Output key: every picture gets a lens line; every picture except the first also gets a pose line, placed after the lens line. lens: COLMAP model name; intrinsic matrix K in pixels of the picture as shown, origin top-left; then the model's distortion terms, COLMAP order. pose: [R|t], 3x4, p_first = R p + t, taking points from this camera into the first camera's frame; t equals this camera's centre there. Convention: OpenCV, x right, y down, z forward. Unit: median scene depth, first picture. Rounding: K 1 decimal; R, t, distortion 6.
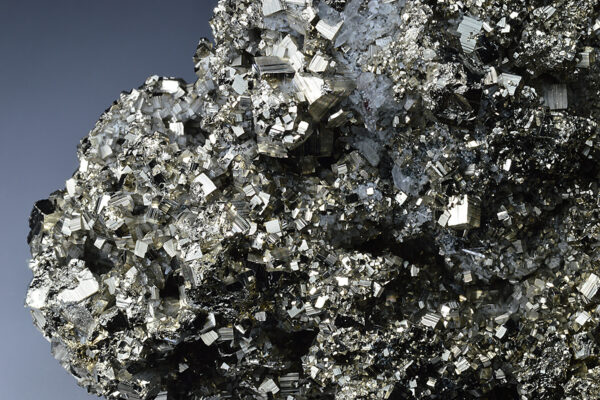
lens RADIAL K [[1621.9, 0, 300.0], [0, 1621.9, 200.0], [0, 0, 1]] dist [-0.058842, 0.248211]
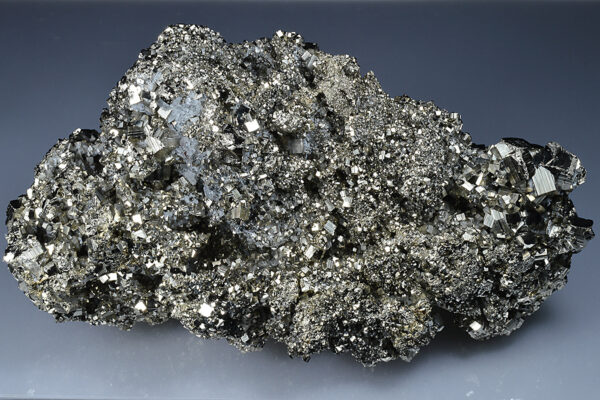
lens RADIAL K [[1621.9, 0, 300.0], [0, 1621.9, 200.0], [0, 0, 1]] dist [-0.058842, 0.248211]
pose [[0.999913, 0.004969, -0.012223, 0.188582], [-0.004518, 0.999317, 0.036673, -0.071993], [0.012397, -0.036615, 0.999253, -0.820968]]
